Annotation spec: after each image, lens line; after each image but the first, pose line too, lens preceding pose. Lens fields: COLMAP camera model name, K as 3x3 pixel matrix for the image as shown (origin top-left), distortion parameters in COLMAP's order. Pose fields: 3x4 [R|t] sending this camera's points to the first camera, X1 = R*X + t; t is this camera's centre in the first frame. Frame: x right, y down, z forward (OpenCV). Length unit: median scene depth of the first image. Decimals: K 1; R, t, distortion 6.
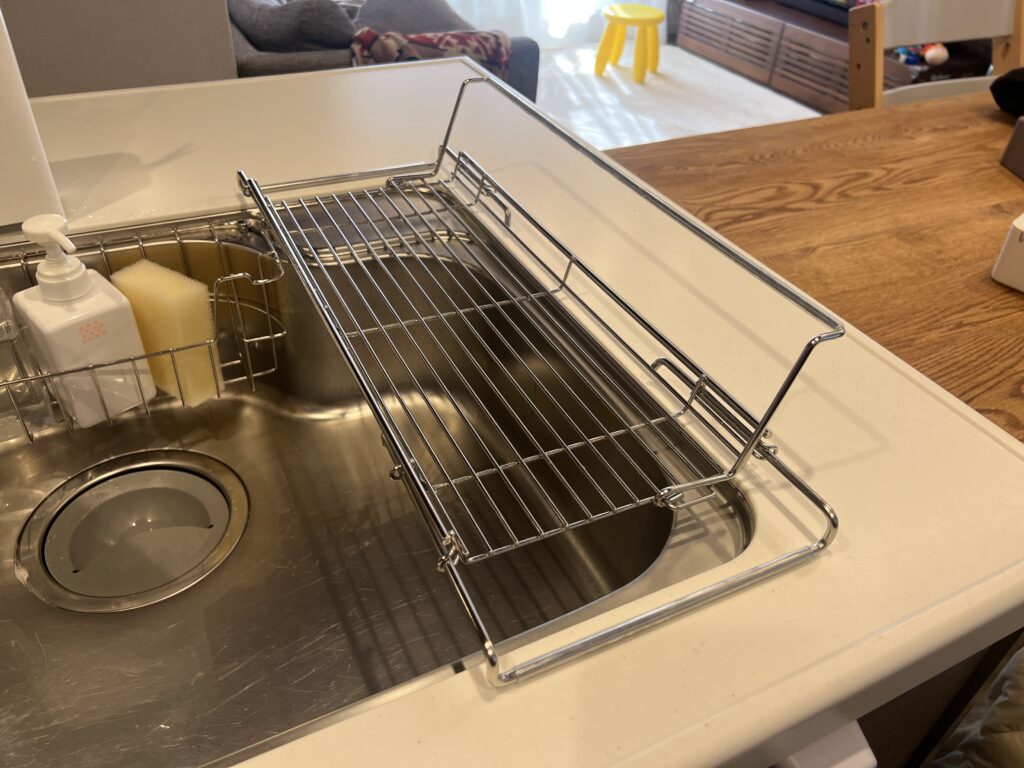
lens RADIAL K [[775.9, 0, 512.3], [0, 775.9, 384.0], [0, 0, 1]] dist [0.027307, -0.044083]
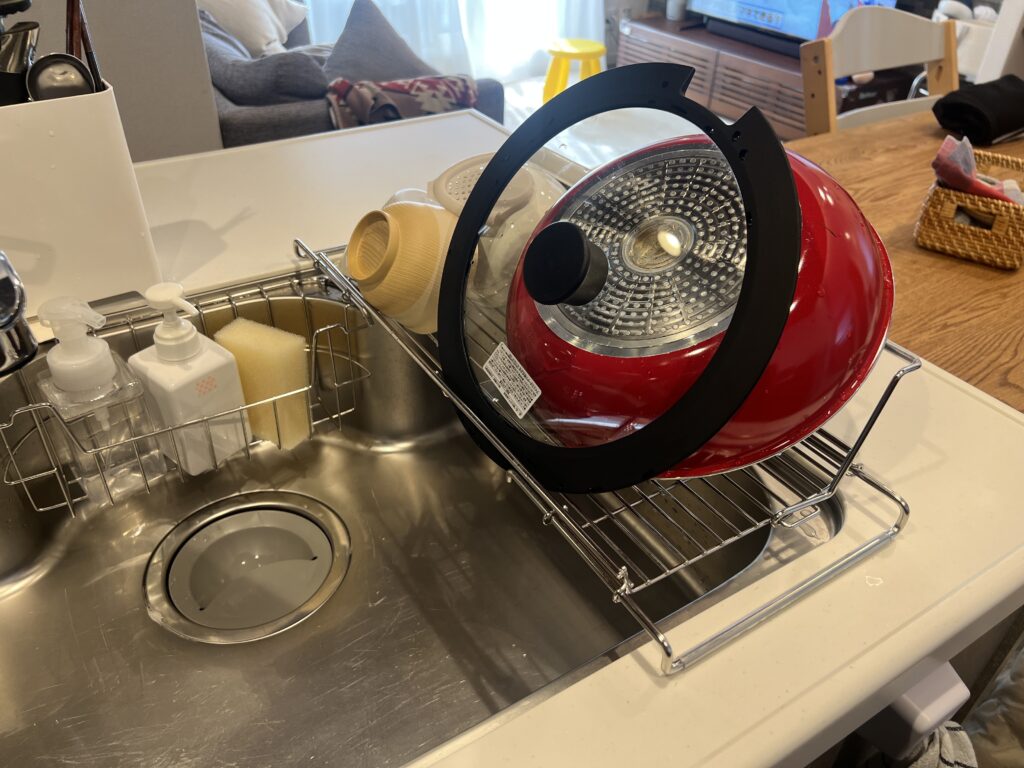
lens RADIAL K [[775.9, 0, 508.3], [0, 775.9, 385.0], [0, 0, 1]] dist [0.027307, -0.044083]
pose [[0.995344, -0.071748, 0.064357, -0.126228], [0.073736, 0.996854, -0.029065, -0.004223], [-0.062069, 0.033675, 0.997504, -0.078966]]
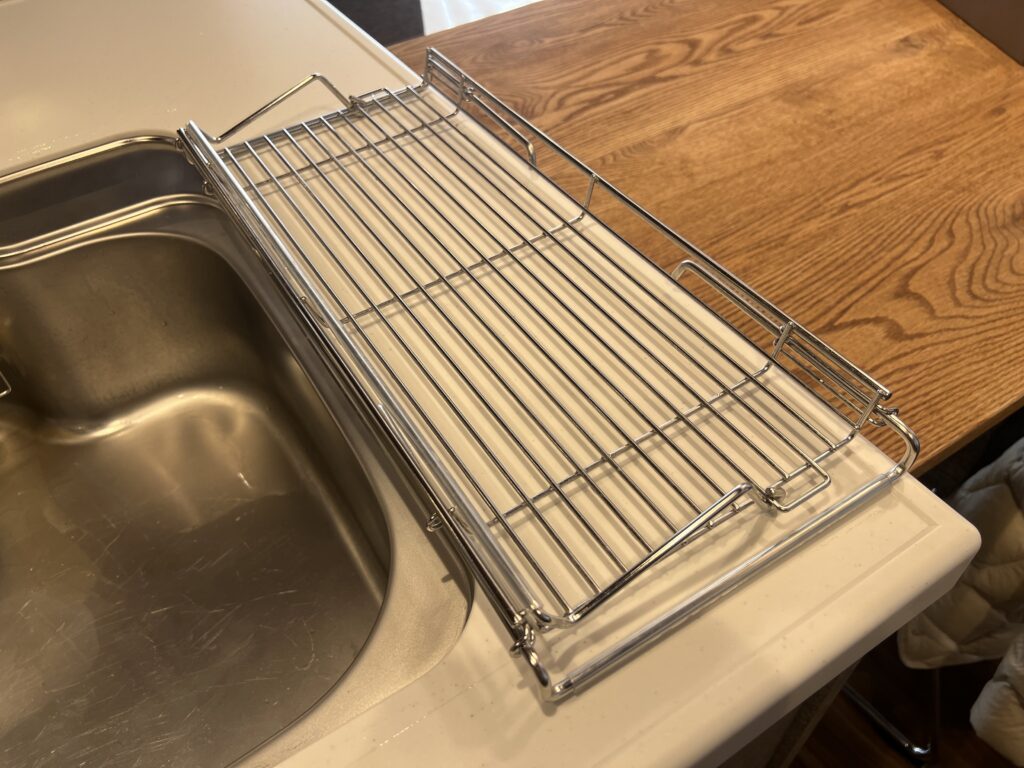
lens RADIAL K [[775.9, 0, 518.9], [0, 775.9, 388.9], [0, 0, 1]] dist [0.027307, -0.044083]
pose [[0.990315, -0.138830, 0.001506, 0.184940], [0.136604, 0.976260, 0.168095, -0.069660], [-0.024807, -0.166261, 0.985770, 0.137344]]
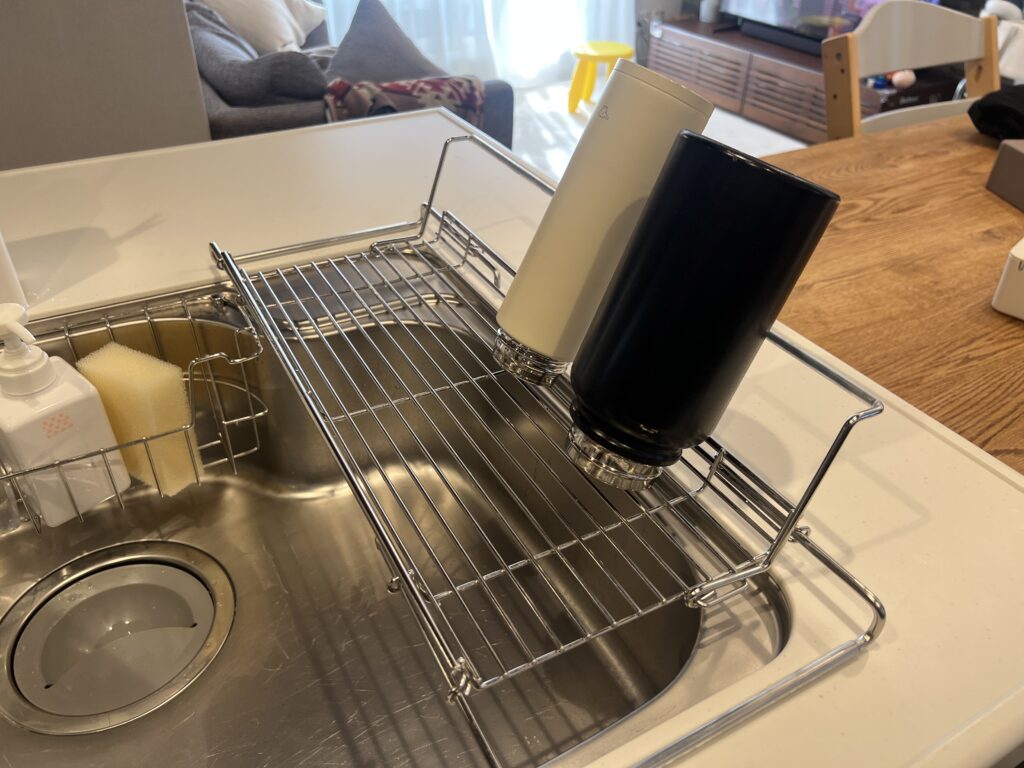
lens RADIAL K [[775.9, 0, 515.2], [0, 775.9, 383.6], [0, 0, 1]] dist [0.027307, -0.044083]
pose [[0.998416, -0.052120, 0.021204, -0.008026], [0.052963, 0.997741, -0.041327, -0.033454], [-0.019002, 0.042385, 0.998921, 0.040717]]
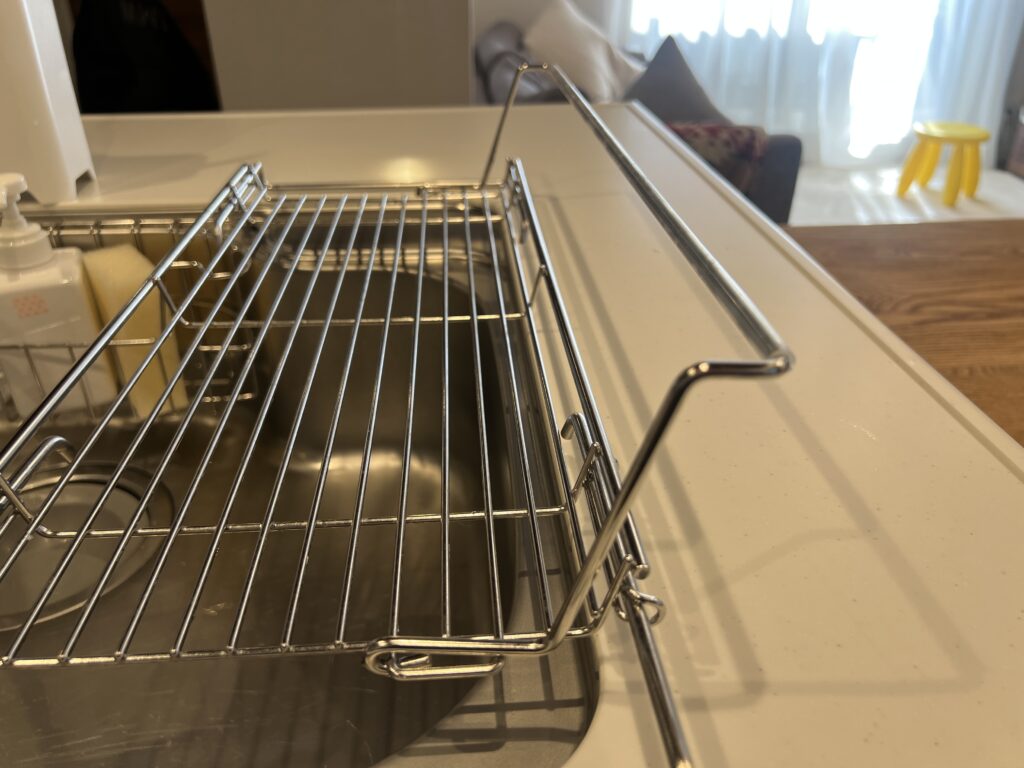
lens RADIAL K [[775.9, 0, 520.5], [0, 775.9, 378.1], [0, 0, 1]] dist [0.027307, -0.044083]
pose [[0.924555, 0.137936, -0.355206, 0.203376], [-0.193529, 0.972983, -0.125895, 0.010181], [0.328244, 0.185140, 0.926272, 0.255185]]
